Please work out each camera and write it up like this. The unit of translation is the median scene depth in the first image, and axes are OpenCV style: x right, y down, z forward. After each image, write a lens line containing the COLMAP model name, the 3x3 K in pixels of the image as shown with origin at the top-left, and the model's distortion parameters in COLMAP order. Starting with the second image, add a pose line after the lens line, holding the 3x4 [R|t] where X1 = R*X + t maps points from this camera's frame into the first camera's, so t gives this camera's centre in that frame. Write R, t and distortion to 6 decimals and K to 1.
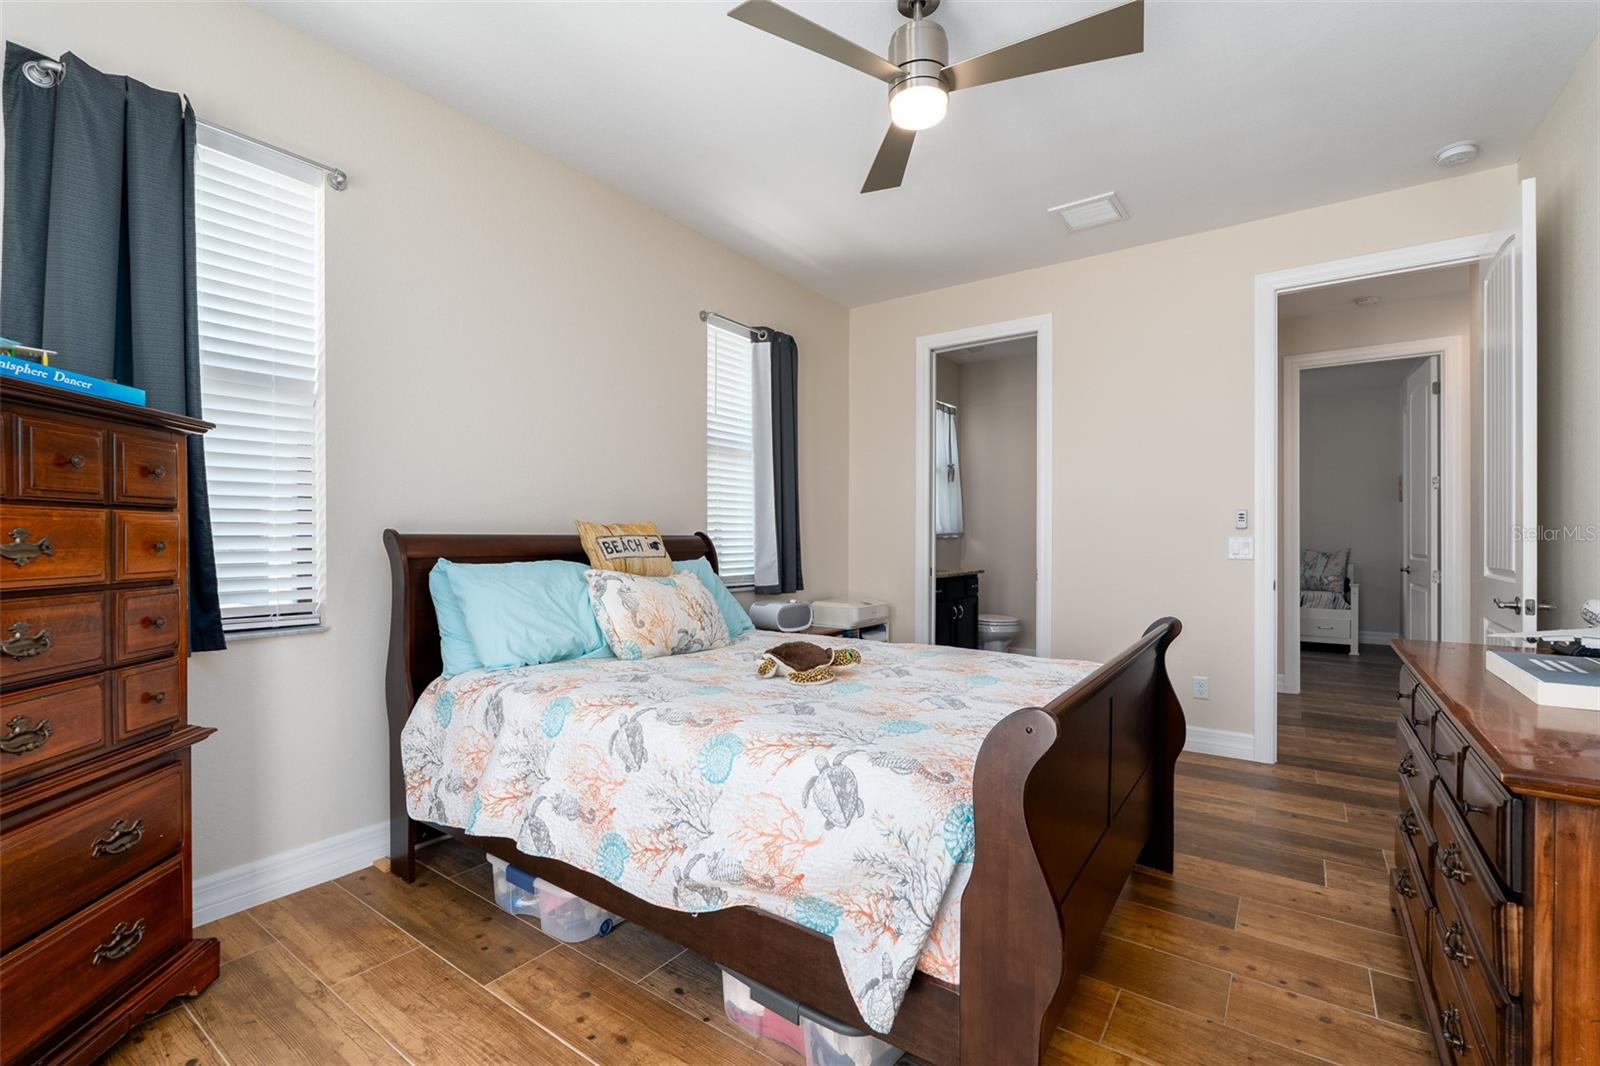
lens RADIAL K [[706.7, 0, 800.0], [0, 706.7, 533.0], [0, 0, 1]] dist [-0.001011, -0.000170]
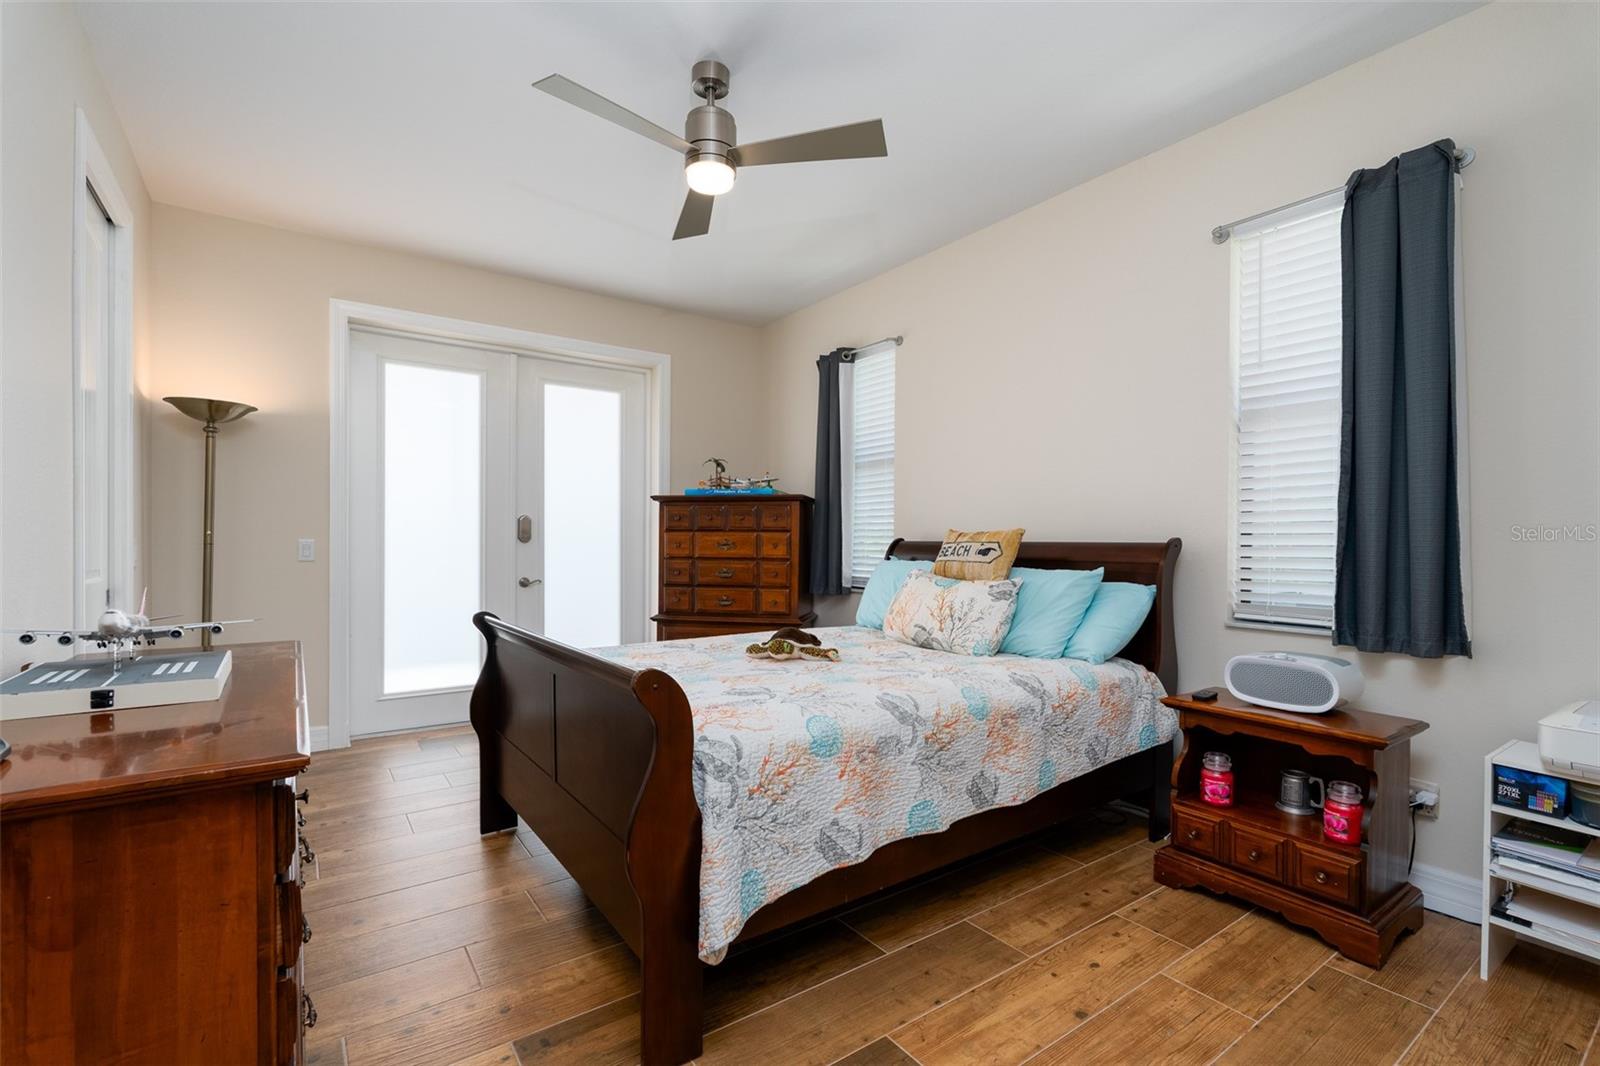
lens RADIAL K [[706.7, 0, 800.0], [0, 706.7, 533.0], [0, 0, 1]] dist [-0.001011, -0.000170]
pose [[-0.326951, -0.016836, -0.944891, 0.957646], [-0.009027, 0.999851, -0.014691, 0.008914], [0.944998, 0.003726, -0.327054, 1.184387]]
